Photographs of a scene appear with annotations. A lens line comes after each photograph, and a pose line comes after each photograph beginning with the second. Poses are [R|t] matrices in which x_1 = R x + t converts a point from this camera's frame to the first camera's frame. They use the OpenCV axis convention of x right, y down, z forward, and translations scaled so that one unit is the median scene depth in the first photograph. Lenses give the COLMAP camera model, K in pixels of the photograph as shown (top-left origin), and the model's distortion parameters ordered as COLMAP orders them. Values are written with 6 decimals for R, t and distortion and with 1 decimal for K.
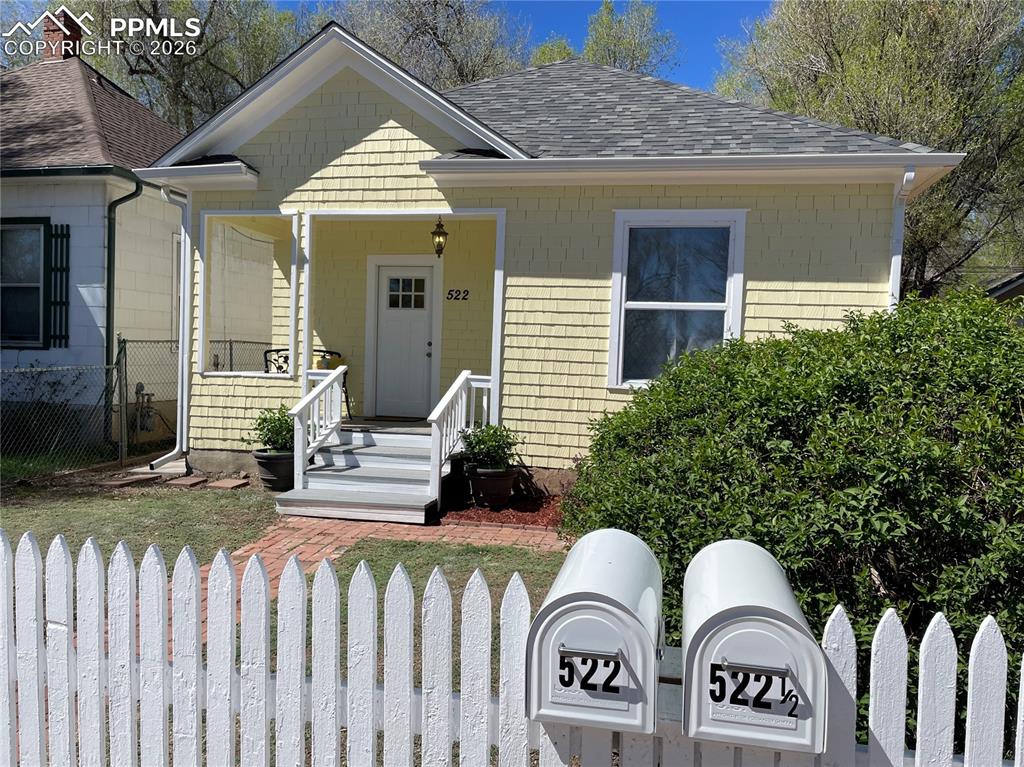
lens RADIAL K [[780.6, 0, 517.0], [0, 780.6, 389.8], [0, 0, 1]] dist [0.060137, -0.068461]
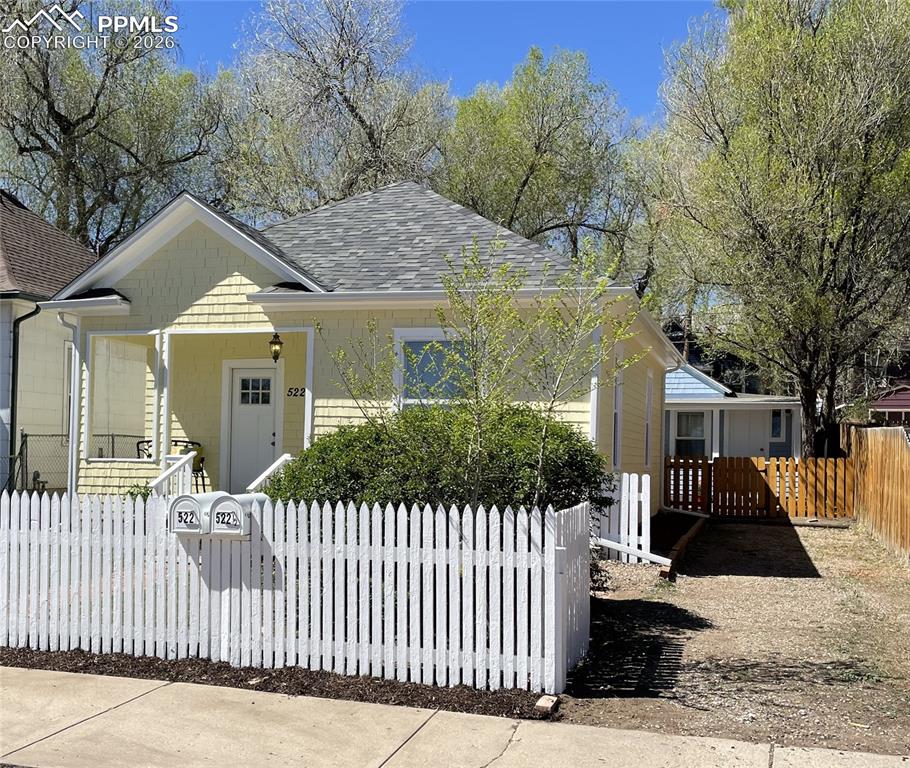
lens RADIAL K [[1083.4, 0, 389.2], [0, 1083.4, 453.7], [0, 0, 1]] dist [0.033655, 0.000000]
pose [[0.993412, -0.009786, -0.114180, 0.290481], [0.004369, 0.998857, -0.047596, 0.057139], [0.114515, 0.046784, 0.992319, -0.697838]]
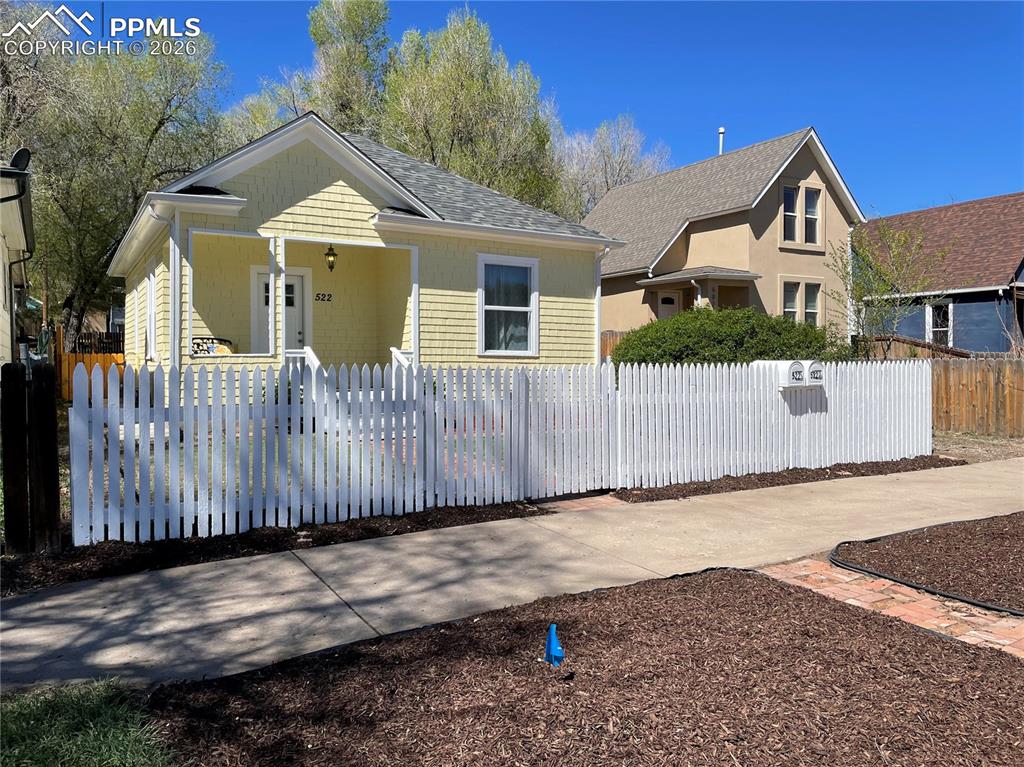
lens RADIAL K [[780.6, 0, 513.1], [0, 780.6, 375.9], [0, 0, 1]] dist [0.060137, -0.068461]
pose [[0.726705, -0.042557, 0.685630, -0.930122], [0.058379, 0.998294, 0.000087, 0.044267], [-0.684464, 0.039963, 0.727950, -0.285046]]
